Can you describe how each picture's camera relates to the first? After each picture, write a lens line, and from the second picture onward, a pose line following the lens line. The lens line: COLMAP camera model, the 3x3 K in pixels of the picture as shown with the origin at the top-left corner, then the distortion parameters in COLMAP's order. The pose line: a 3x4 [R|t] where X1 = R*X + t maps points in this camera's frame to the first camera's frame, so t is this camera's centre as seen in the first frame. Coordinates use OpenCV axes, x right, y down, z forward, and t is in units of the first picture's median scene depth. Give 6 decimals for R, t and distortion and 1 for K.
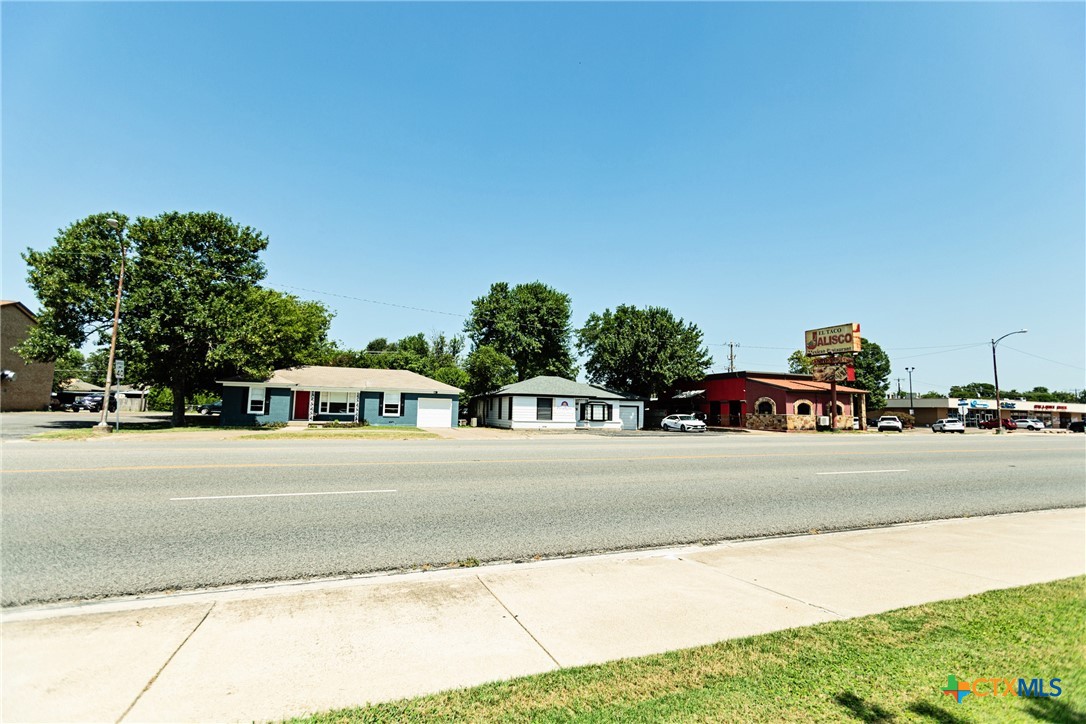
lens RADIAL K [[492.0, 0, 543.0], [0, 492.0, 362.0], [0, 0, 1]] dist [-0.001162, 0.000289]
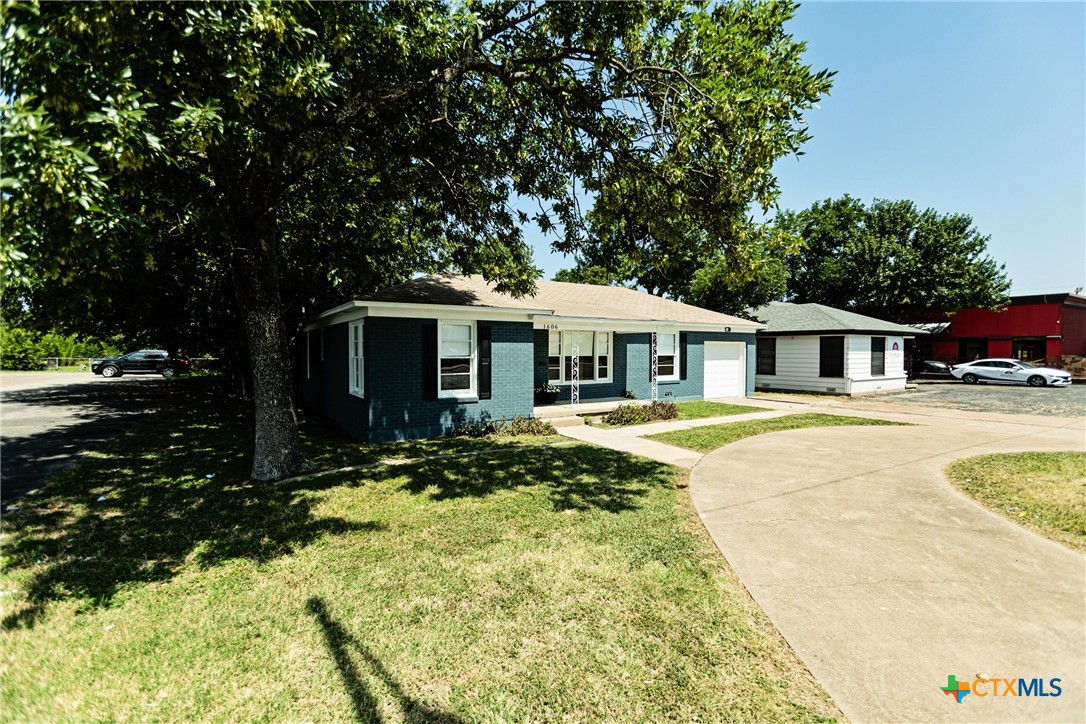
lens RADIAL K [[492.0, 0, 543.0], [0, 492.0, 362.0], [0, 0, 1]] dist [-0.001162, 0.000289]
pose [[0.980377, -0.027195, 0.195249, -0.510153], [0.002451, 0.992043, 0.125872, 0.033050], [-0.197119, -0.122923, 0.972643, 0.570932]]
